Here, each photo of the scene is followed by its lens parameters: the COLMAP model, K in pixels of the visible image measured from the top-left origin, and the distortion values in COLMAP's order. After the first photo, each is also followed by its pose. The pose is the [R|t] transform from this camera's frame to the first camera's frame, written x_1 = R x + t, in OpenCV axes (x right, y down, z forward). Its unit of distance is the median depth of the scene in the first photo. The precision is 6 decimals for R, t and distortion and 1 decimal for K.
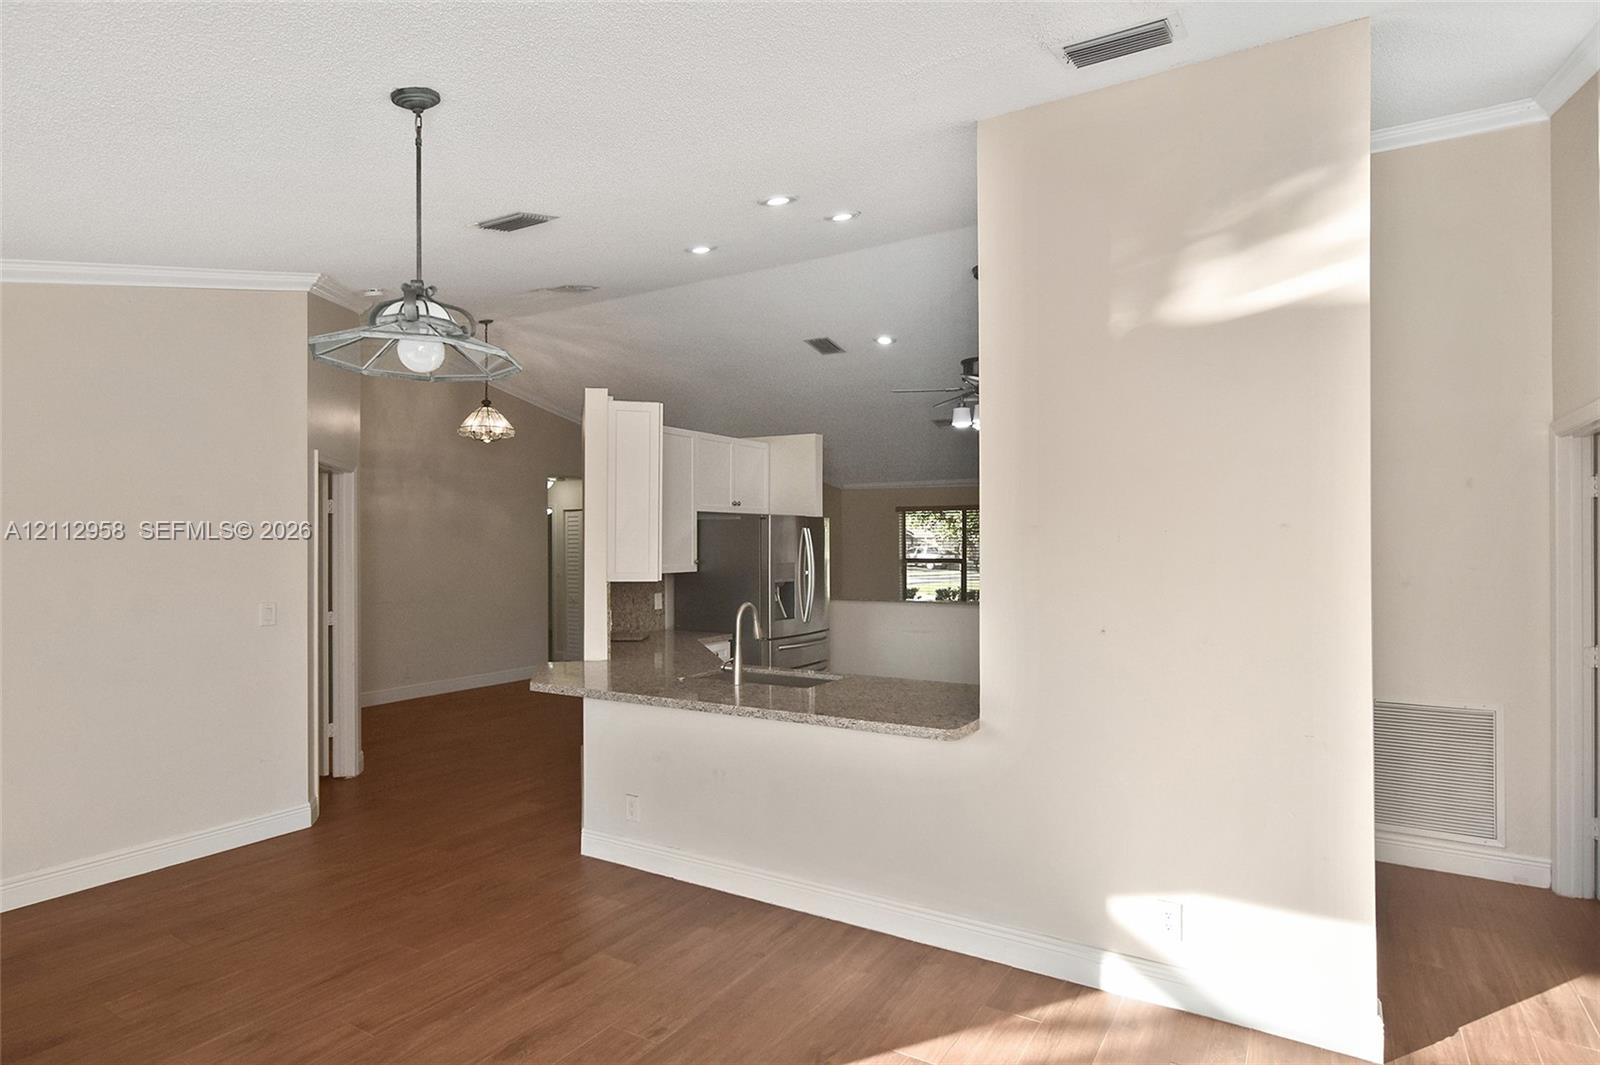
lens RADIAL K [[876.2, 0, 806.7], [0, 876.2, 541.4], [0, 0, 1]] dist [0.009697, 0.001913]
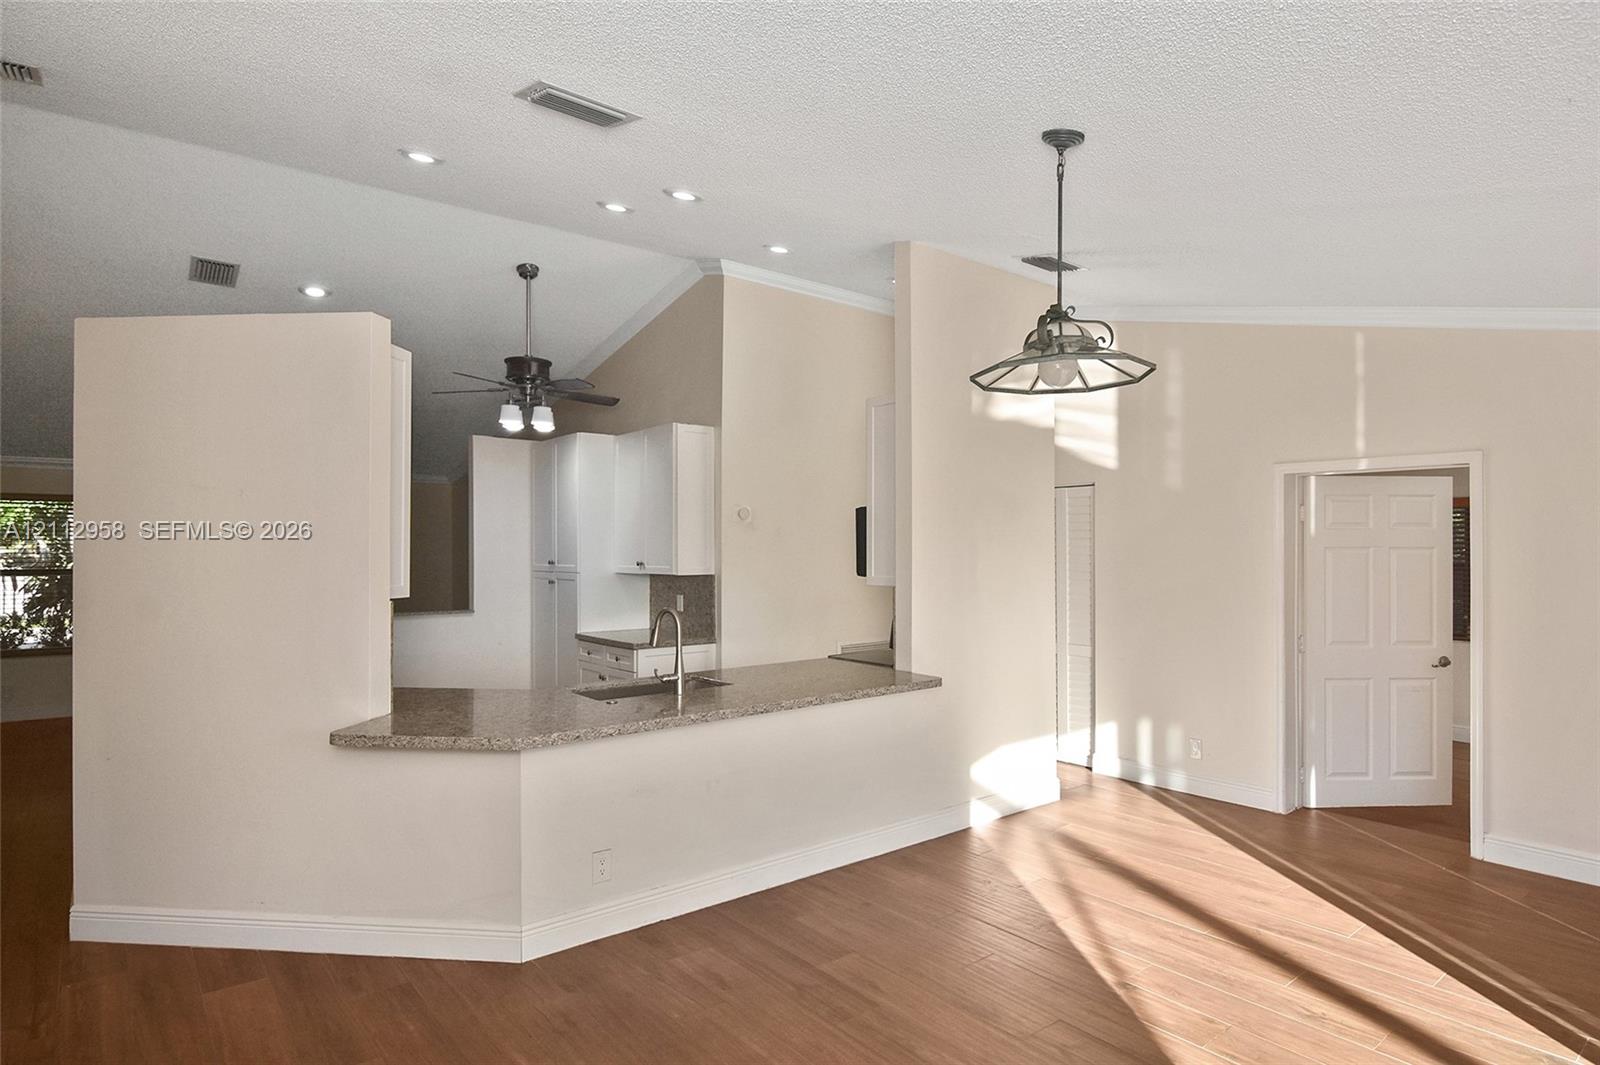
lens RADIAL K [[876.2, 0, 806.7], [0, 876.2, 541.4], [0, 0, 1]] dist [0.009697, 0.001913]
pose [[0.333182, 0.008372, 0.942825, -0.995659], [-0.001234, 0.999964, -0.008443, 0.006421], [-0.942862, 0.001650, 0.333180, 0.591785]]
